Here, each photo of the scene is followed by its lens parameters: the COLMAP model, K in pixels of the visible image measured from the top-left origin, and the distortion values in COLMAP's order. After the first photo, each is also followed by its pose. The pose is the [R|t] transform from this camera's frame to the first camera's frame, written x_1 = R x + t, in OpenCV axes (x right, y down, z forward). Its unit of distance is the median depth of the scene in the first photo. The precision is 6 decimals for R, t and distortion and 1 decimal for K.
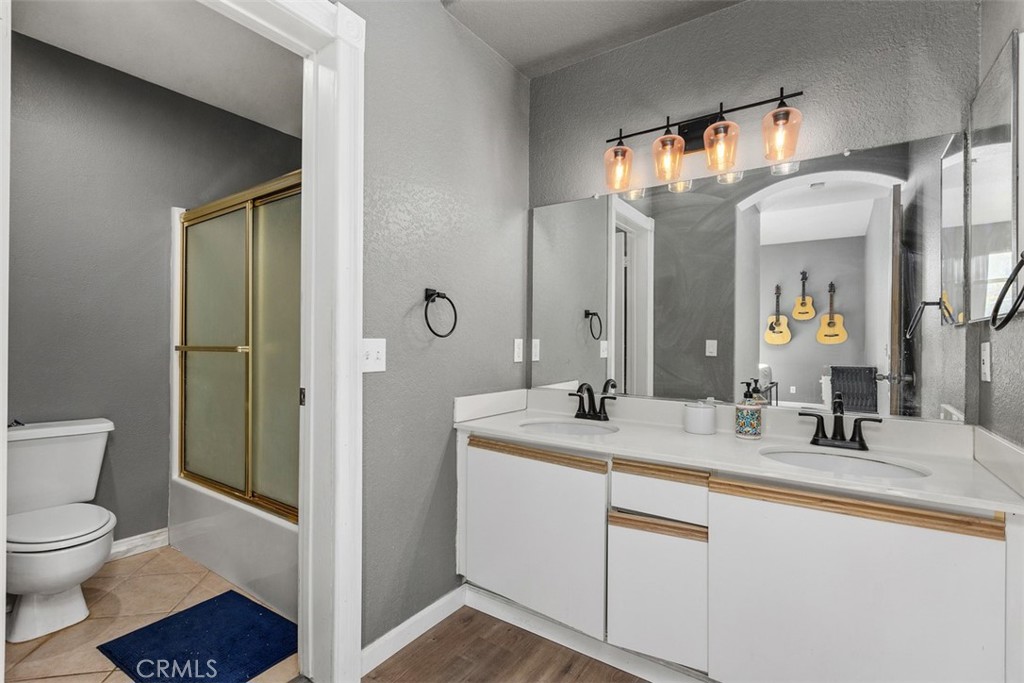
lens RADIAL K [[461.4, 0, 516.7], [0, 461.4, 341.2], [0, 0, 1]] dist [0.002281, 0.000265]
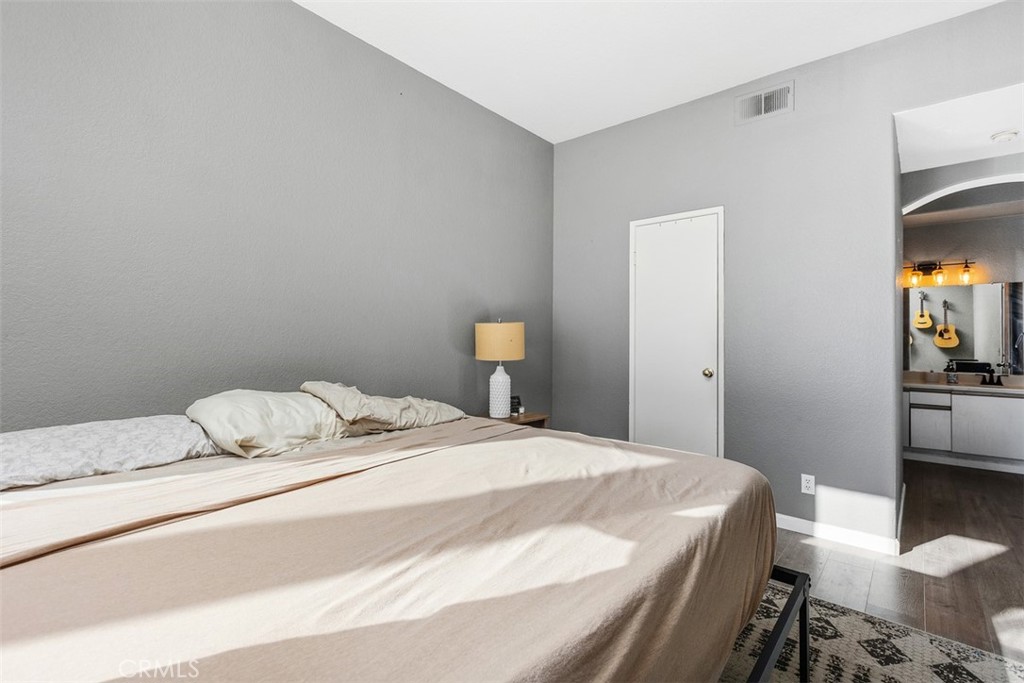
lens RADIAL K [[461.9, 0, 512.5], [0, 461.9, 325.4], [0, 0, 1]] dist [0.002896, 0.000128]
pose [[0.994603, 0.004092, -0.103676, -1.918702], [-0.005616, 0.999880, -0.014413, -0.091668], [0.103605, 0.014917, 0.994507, -2.133526]]
